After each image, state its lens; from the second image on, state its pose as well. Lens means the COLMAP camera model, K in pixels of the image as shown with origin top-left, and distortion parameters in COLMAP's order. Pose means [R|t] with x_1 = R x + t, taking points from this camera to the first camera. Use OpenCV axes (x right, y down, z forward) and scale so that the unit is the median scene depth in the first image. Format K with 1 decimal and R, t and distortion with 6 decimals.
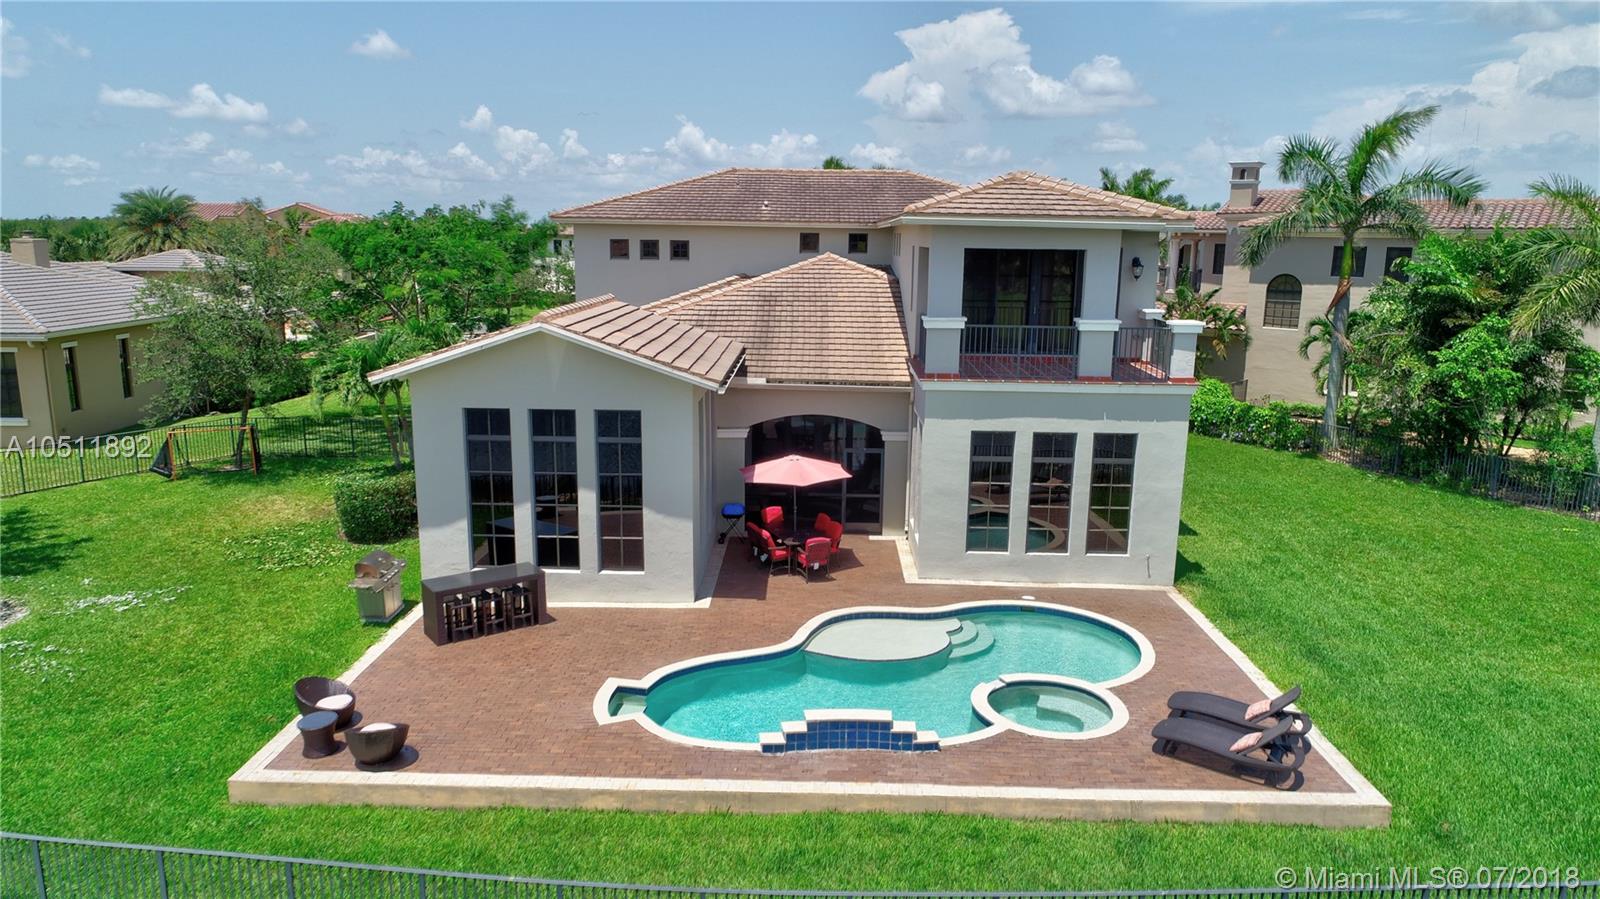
lens RADIAL K [[1065.1, 0, 800.8], [0, 1065.1, 457.4], [0, 0, 1]] dist [0.000118, 0.002121]
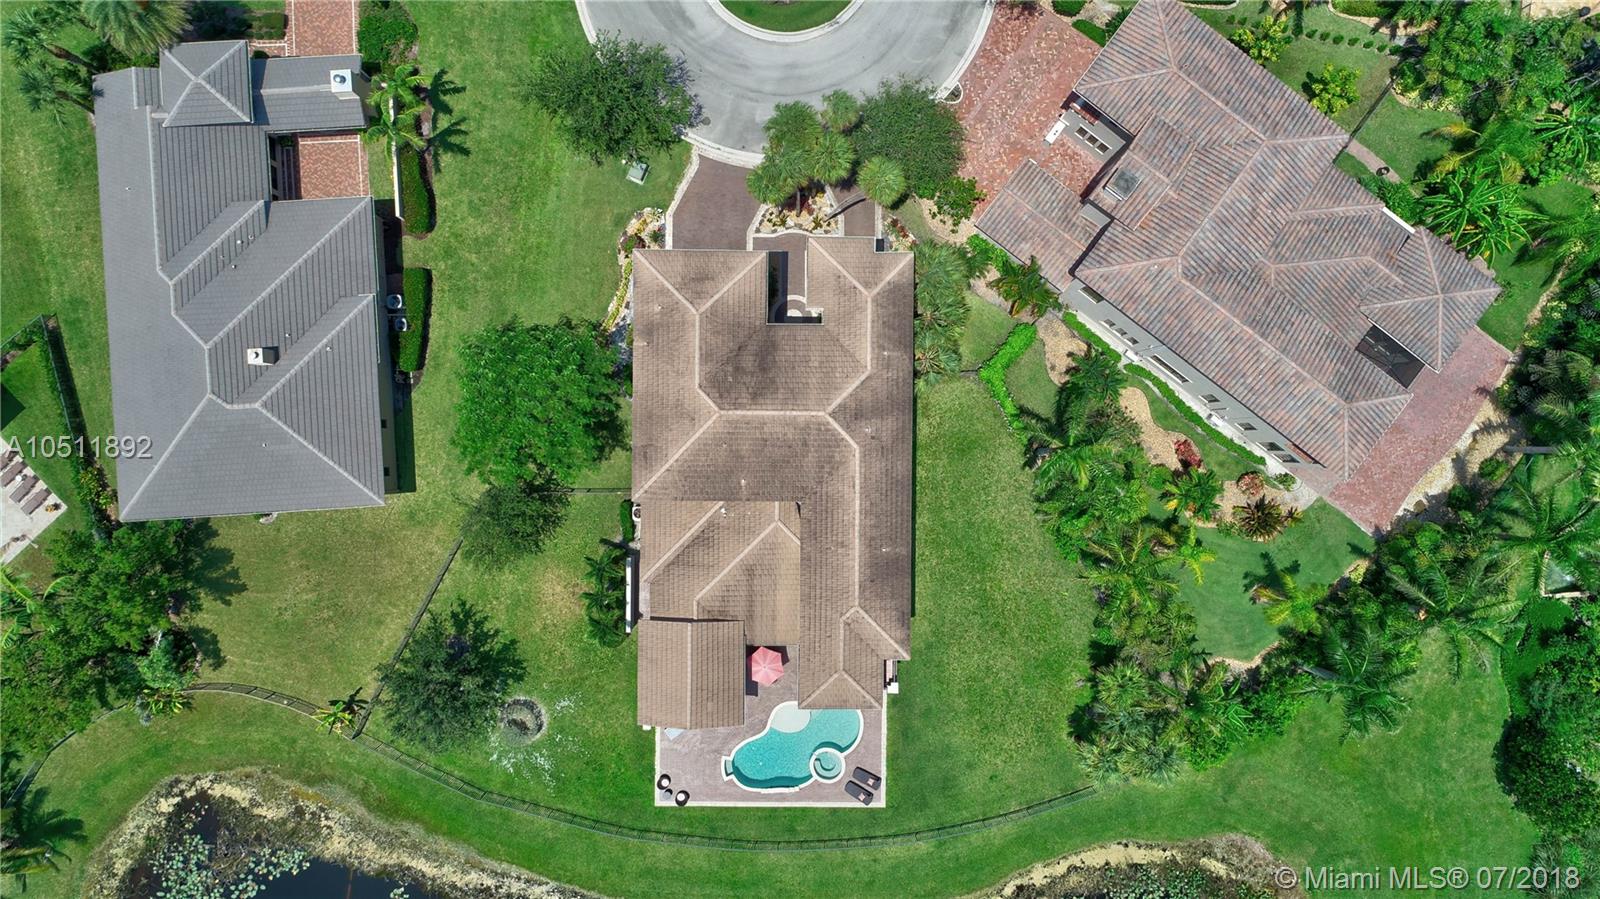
lens RADIAL K [[1065.1, 0, 796.1], [0, 1065.1, 458.1], [0, 0, 1]] dist [0.000118, 0.002121]
pose [[0.999874, -0.014987, 0.005197, 0.081649], [-0.002295, 0.187517, 0.982259, -3.329923], [-0.015695, -0.982147, 0.187459, 1.121464]]
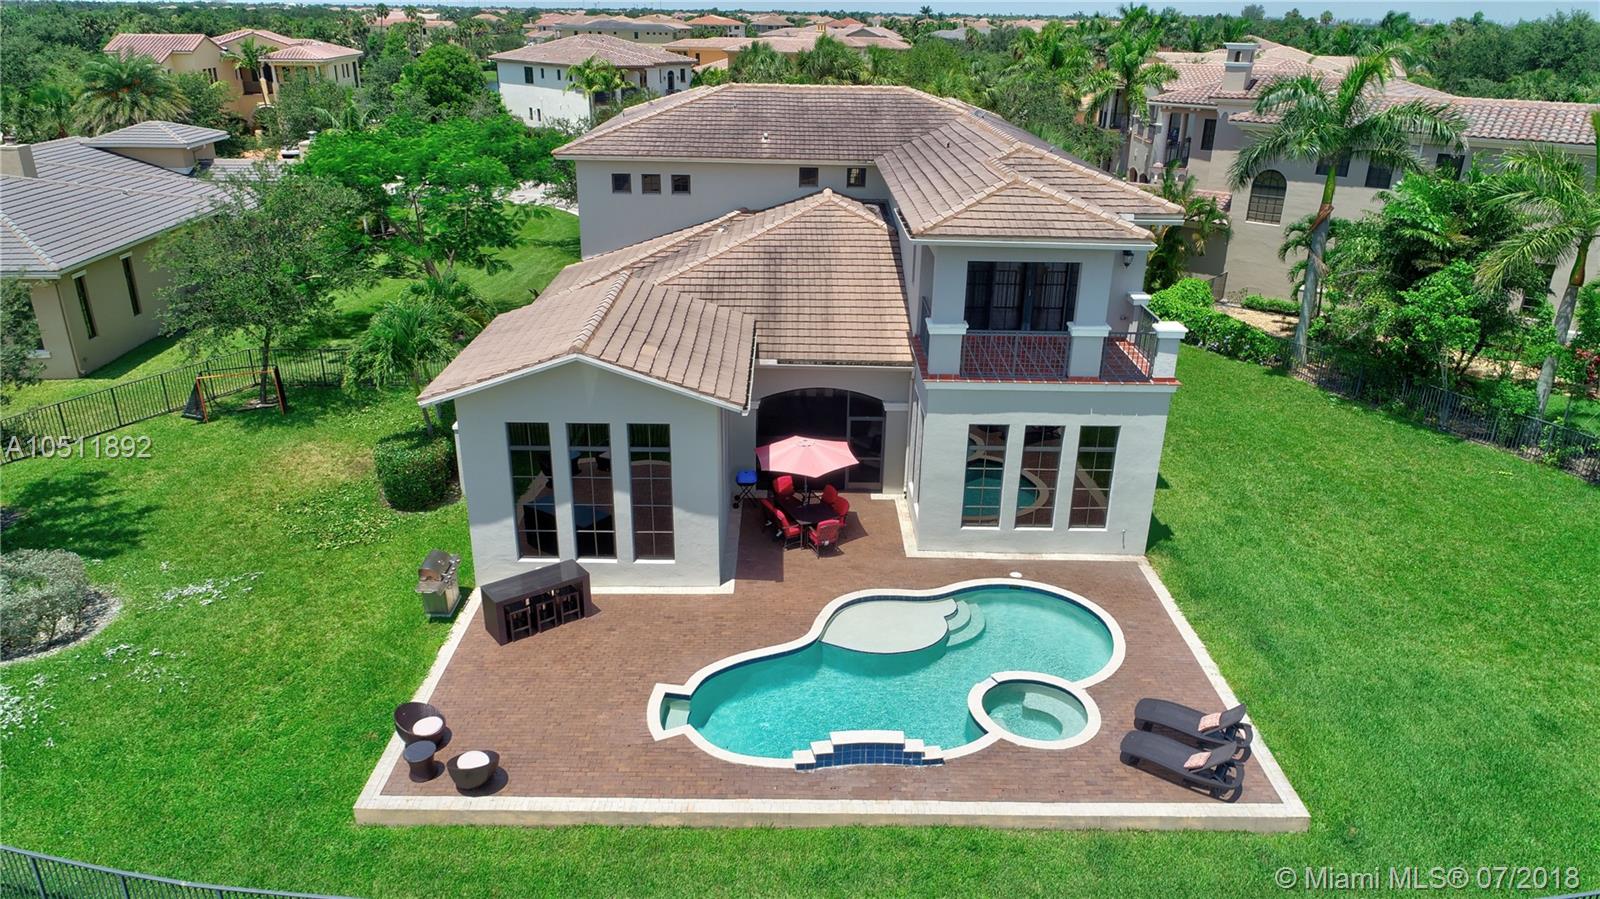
lens RADIAL K [[1065.1, 0, 801.2], [0, 1065.1, 455.4], [0, 0, 1]] dist [0.000118, 0.002121]
pose [[0.999698, -0.008218, 0.023173, -0.039688], [0.003697, 0.982014, 0.188770, -0.211739], [-0.024308, -0.188627, 0.981748, -0.077676]]
